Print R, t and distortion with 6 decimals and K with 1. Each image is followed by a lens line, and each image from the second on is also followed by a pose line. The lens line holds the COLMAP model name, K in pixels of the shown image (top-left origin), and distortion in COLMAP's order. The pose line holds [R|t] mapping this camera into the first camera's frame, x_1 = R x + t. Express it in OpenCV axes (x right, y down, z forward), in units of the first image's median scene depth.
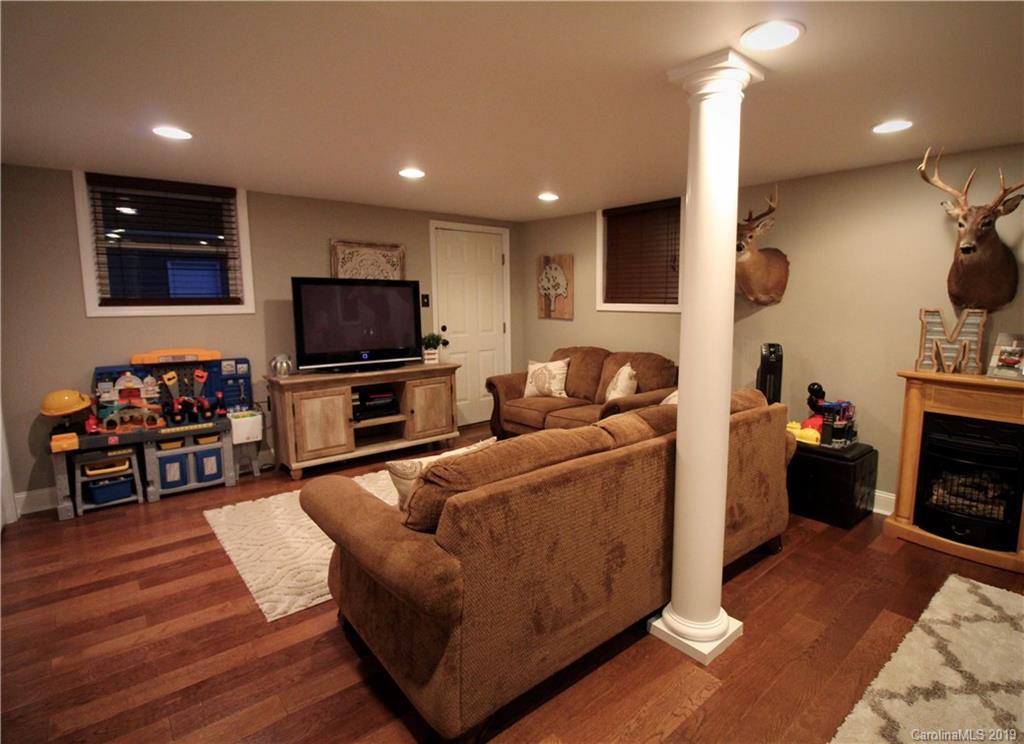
lens RADIAL K [[520.9, 0, 530.8], [0, 520.9, 363.3], [0, 0, 1]] dist [-0.014755, -0.003101]
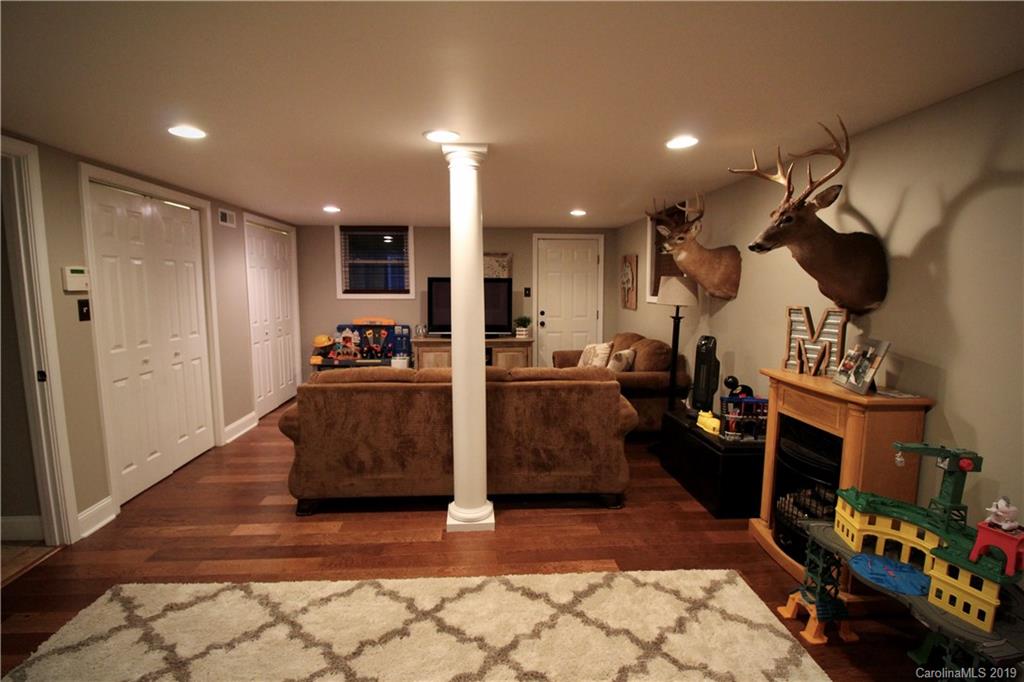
lens RADIAL K [[481.5, 0, 513.5], [0, 481.5, 332.7], [0, 0, 1]] dist [-0.017275, -0.000781]
pose [[0.782815, 0.061739, -0.619185, 0.897980], [-0.081111, 0.996700, -0.003165, -0.011645], [0.616946, 0.052700, 0.785239, -0.019359]]
